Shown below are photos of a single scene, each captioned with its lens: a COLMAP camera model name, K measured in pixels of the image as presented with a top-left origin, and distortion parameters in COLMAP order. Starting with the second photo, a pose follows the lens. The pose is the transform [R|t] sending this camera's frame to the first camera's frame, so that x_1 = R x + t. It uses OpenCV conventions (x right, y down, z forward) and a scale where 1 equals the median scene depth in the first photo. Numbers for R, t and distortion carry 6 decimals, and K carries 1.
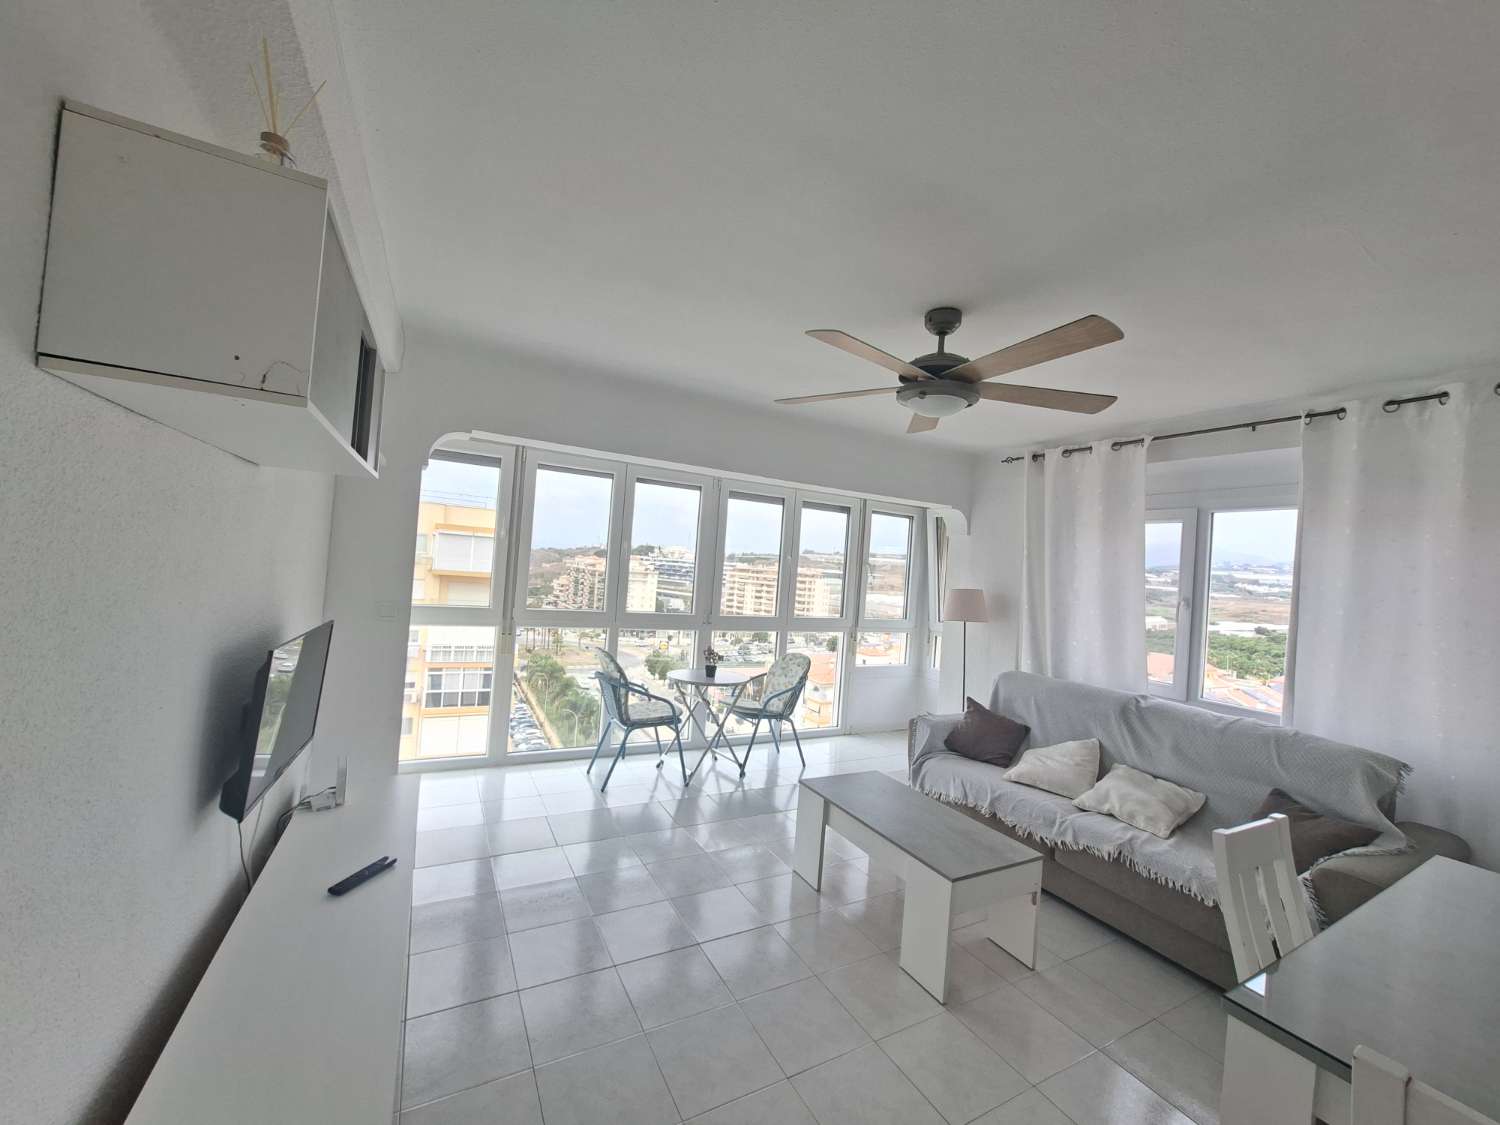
lens RADIAL K [[592.7, 0, 751.3], [0, 592.7, 561.9], [0, 0, 1]] dist [0.000363, 0.000310]
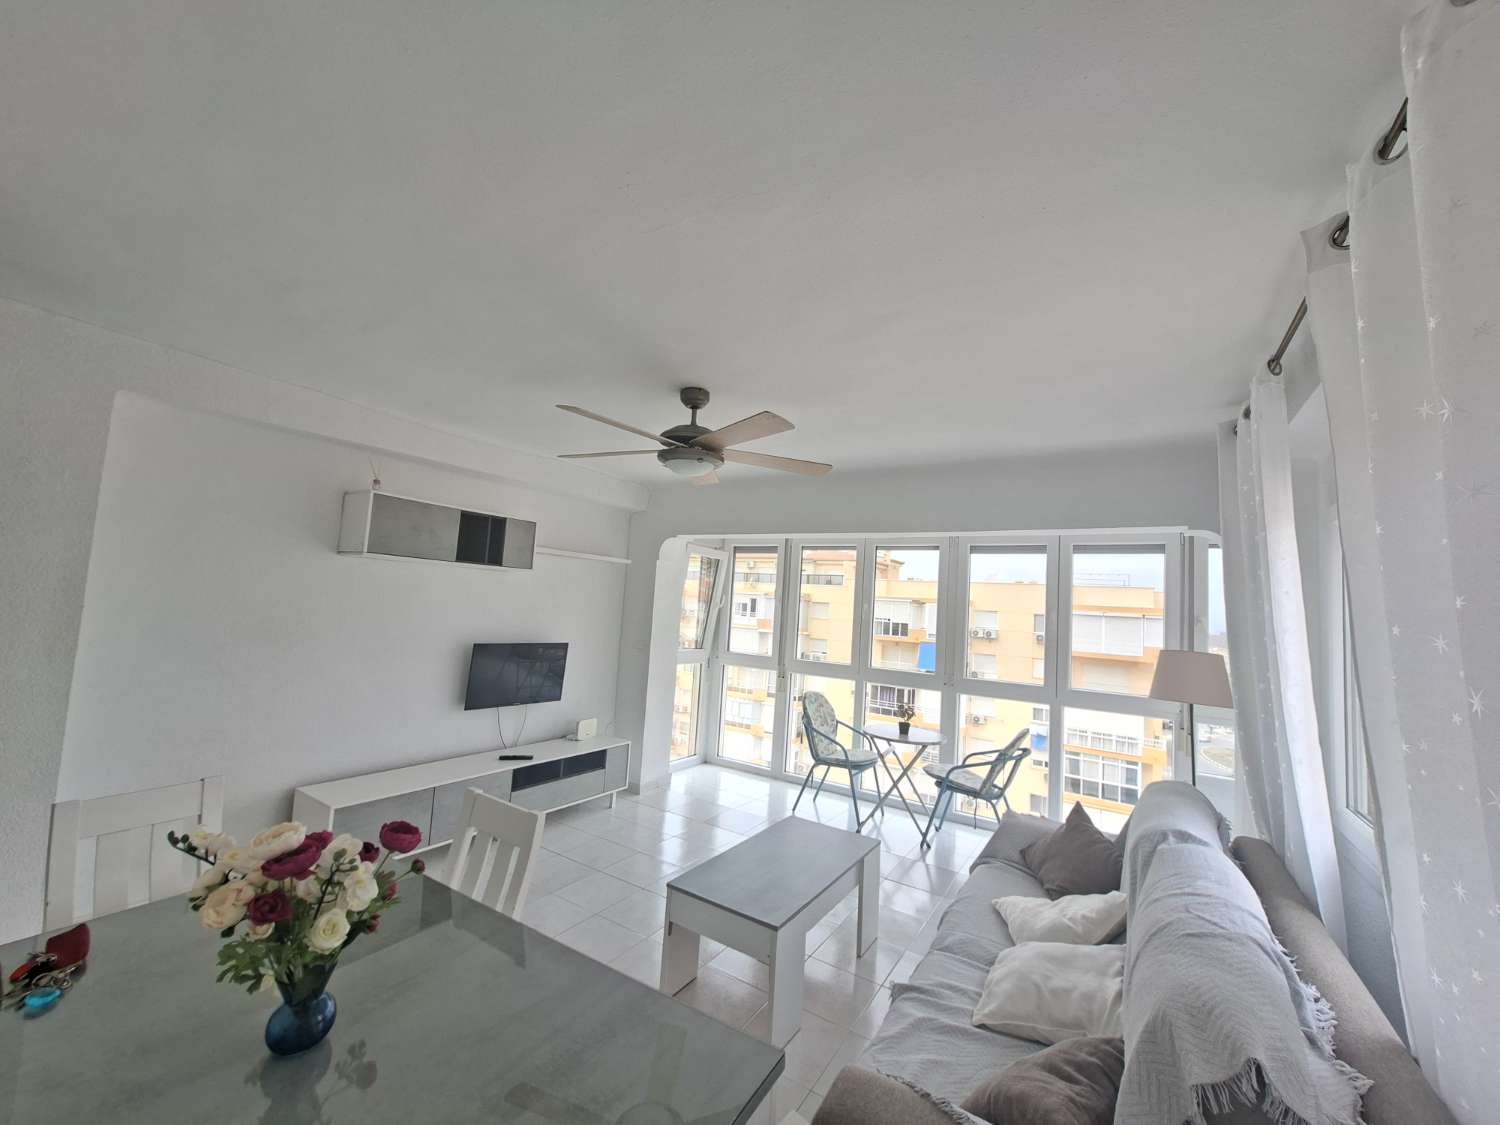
lens RADIAL K [[597.6, 0, 757.2], [0, 597.6, 563.0], [0, 0, 1]] dist [-0.003390, 0.000164]
pose [[0.504121, -0.105873, -0.857119, 0.749995], [-0.013743, 0.991348, -0.130536, 0.045635], [0.863524, 0.077585, 0.498305, 0.277624]]
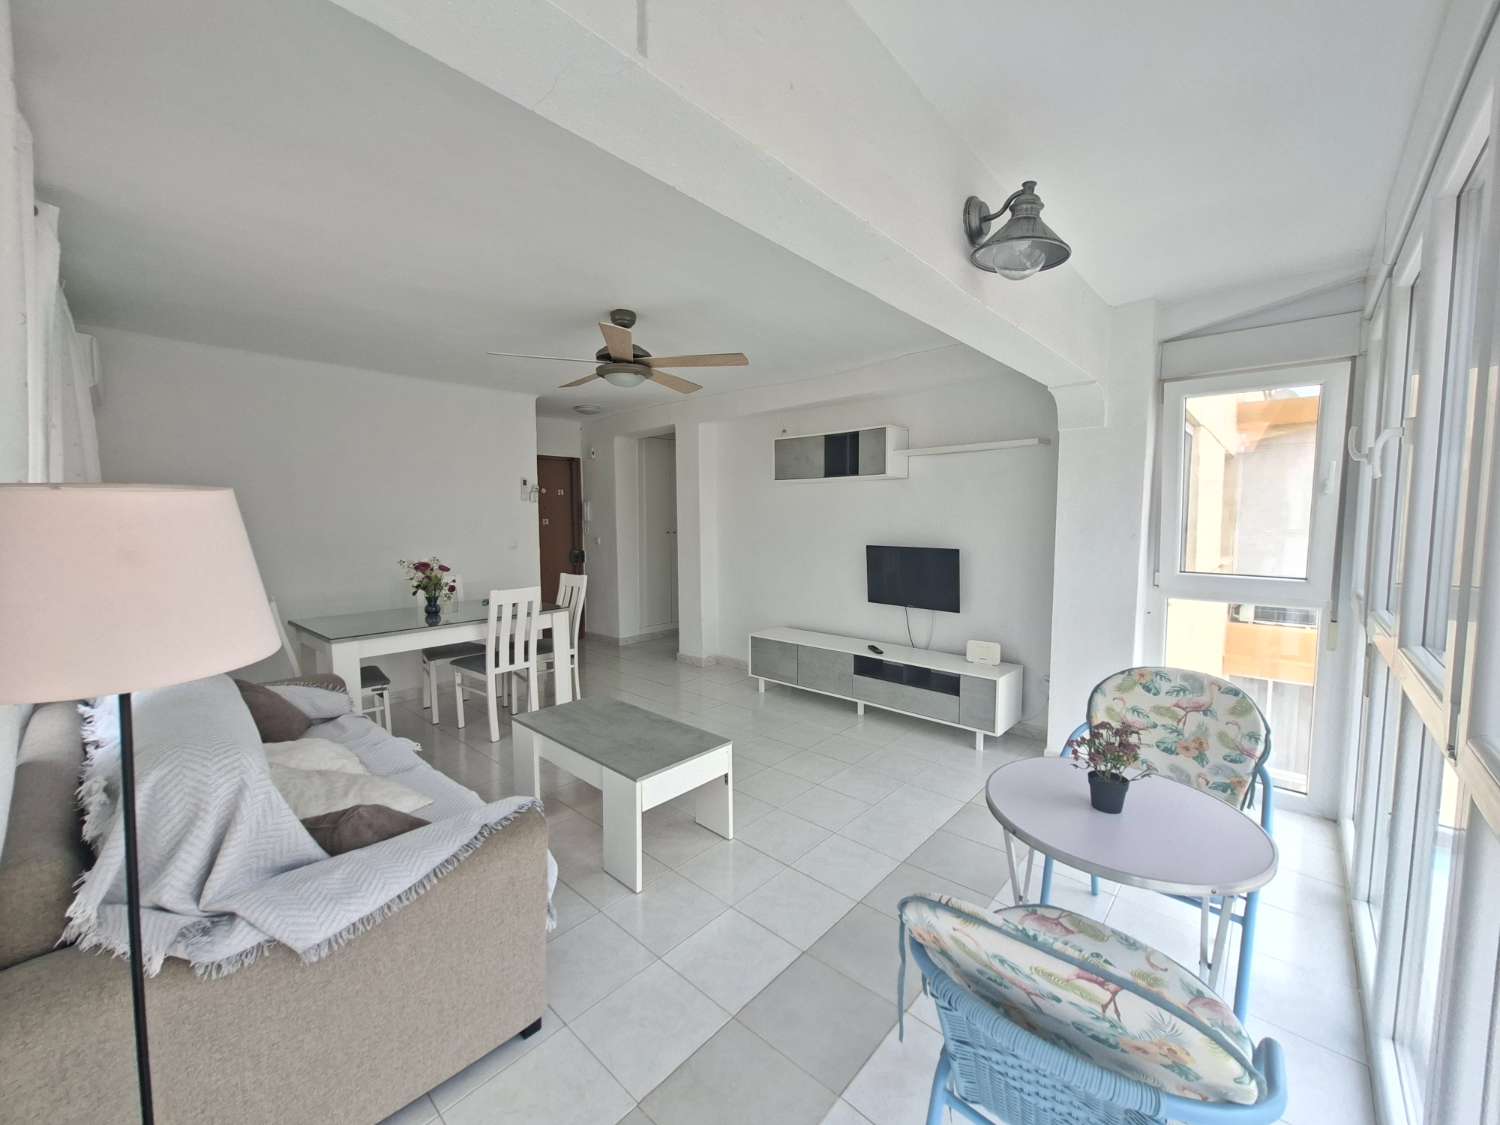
lens RADIAL K [[592.7, 0, 751.3], [0, 592.7, 561.9], [0, 0, 1]] dist [0.000363, 0.000310]
pose [[-0.940390, -0.042980, -0.337373, 0.264992], [-0.060420, 0.997316, 0.041361, 0.053548], [0.334689, 0.059279, -0.940462, 1.327615]]
